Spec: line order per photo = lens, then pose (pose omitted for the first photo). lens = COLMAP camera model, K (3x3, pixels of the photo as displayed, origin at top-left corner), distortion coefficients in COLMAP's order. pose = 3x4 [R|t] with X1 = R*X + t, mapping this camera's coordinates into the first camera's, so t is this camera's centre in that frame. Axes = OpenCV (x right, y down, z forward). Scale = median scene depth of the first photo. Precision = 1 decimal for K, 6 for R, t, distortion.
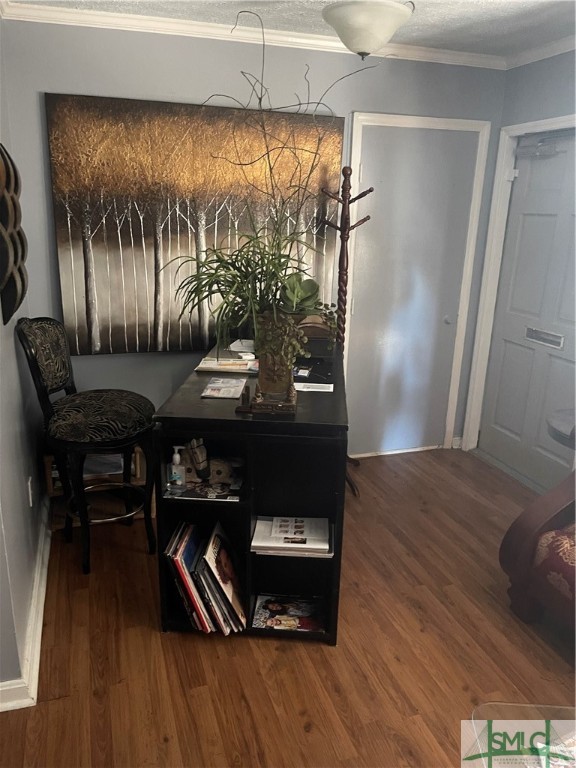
lens RADIAL K [[593.3, 0, 285.8], [0, 593.3, 383.4], [0, 0, 1]] dist [-0.000946, -0.001004]
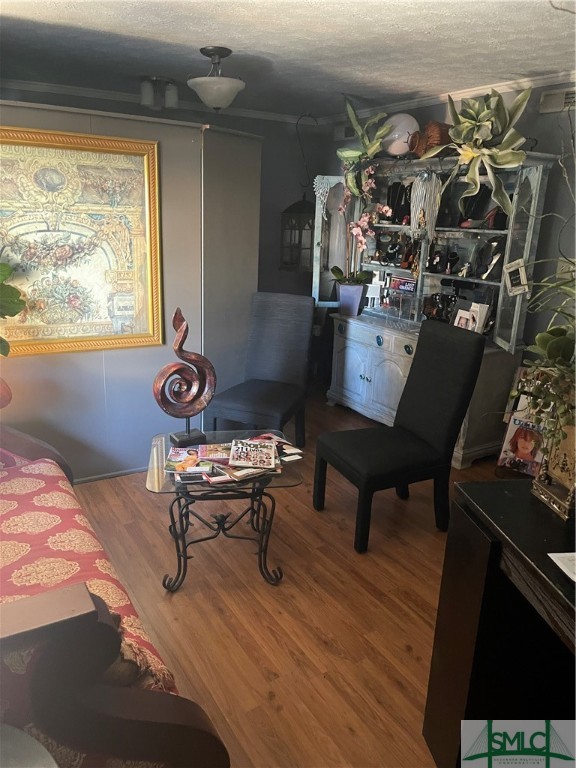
lens RADIAL K [[593.3, 0, 286.8], [0, 593.3, 384.2], [0, 0, 1]] dist [-0.000946, -0.001004]
pose [[-0.970365, 0.008901, -0.241481, 0.542817], [-0.130559, 0.821594, 0.554921, -0.483558], [0.203339, 0.570003, -0.796084, 1.534975]]
